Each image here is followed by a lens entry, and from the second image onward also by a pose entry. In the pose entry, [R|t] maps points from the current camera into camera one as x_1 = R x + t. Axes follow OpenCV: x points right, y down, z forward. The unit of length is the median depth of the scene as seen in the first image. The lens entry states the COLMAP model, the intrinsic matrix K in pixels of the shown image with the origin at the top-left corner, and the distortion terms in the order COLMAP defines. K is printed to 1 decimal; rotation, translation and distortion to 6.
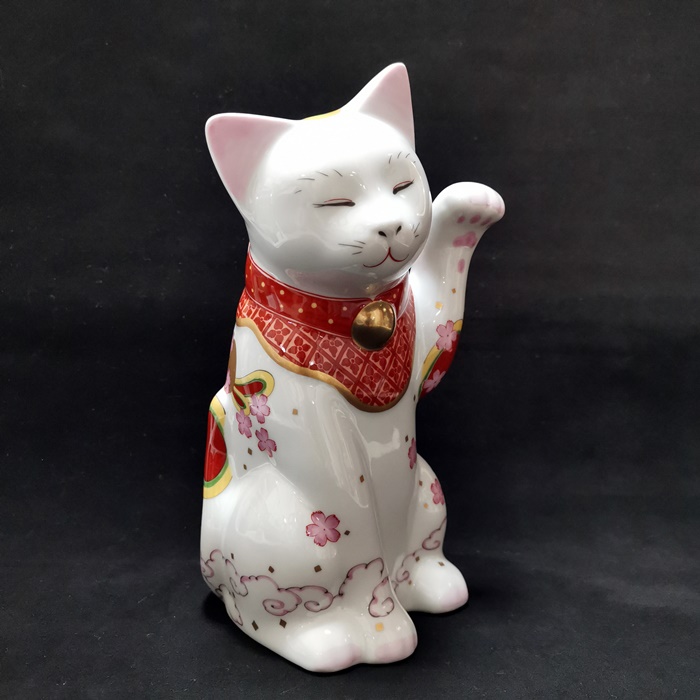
lens RADIAL K [[716.5, 0, 350.0], [0, 716.5, 350.0], [0, 0, 1]] dist [0.059266, -0.006626]
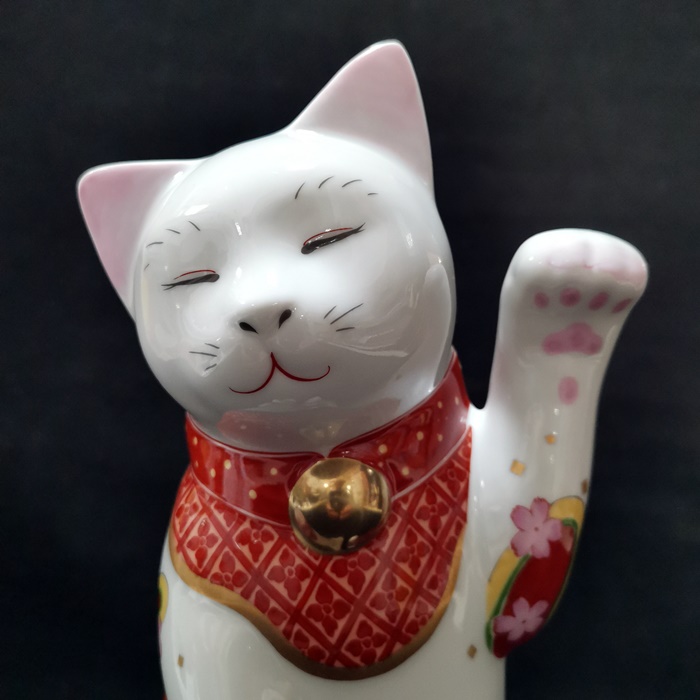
lens RADIAL K [[737.0, 0, 350.0], [0, 737.0, 350.0], [0, 0, 1]] dist [0.031053, 0.006193]
pose [[0.860917, -0.055899, -0.505665, 0.325965], [-0.042965, 0.982406, -0.181750, -0.048449], [0.506927, 0.178198, 0.843368, 0.531949]]
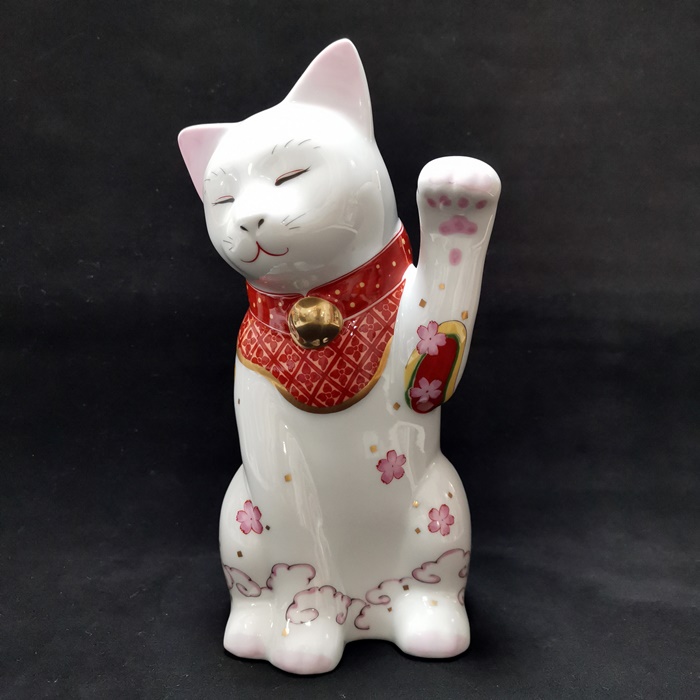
lens RADIAL K [[716.5, 0, 350.0], [0, 716.5, 350.0], [0, 0, 1]] dist [0.059266, -0.006626]
pose [[0.699444, 0.066297, -0.711606, 0.760025], [-0.060363, 0.997610, 0.033612, -0.033042], [0.712134, 0.019444, 0.701775, 0.366889]]
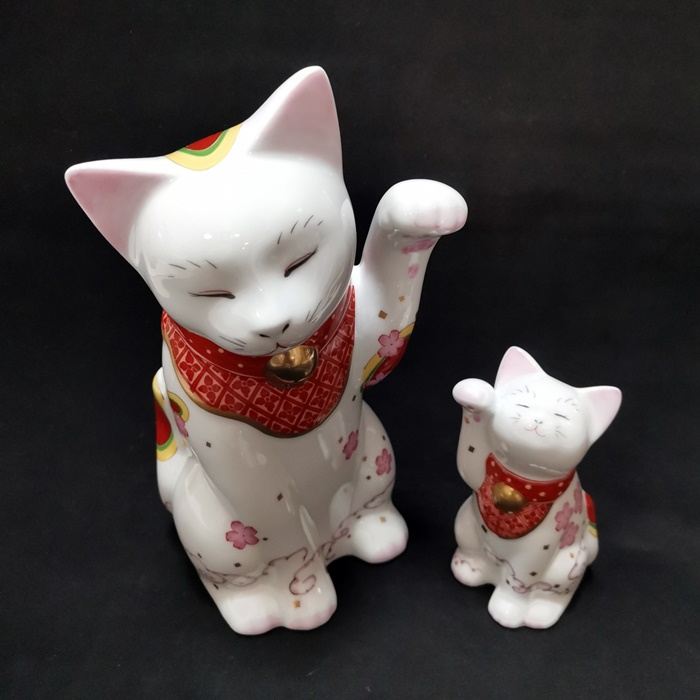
lens RADIAL K [[716.5, 0, 350.0], [0, 716.5, 350.0], [0, 0, 1]] dist [0.059266, -0.006626]
pose [[0.983014, 0.104230, -0.151060, 0.248031], [-0.018295, 0.874635, 0.484437, -0.504310], [0.182615, -0.473445, 0.861685, 0.229618]]
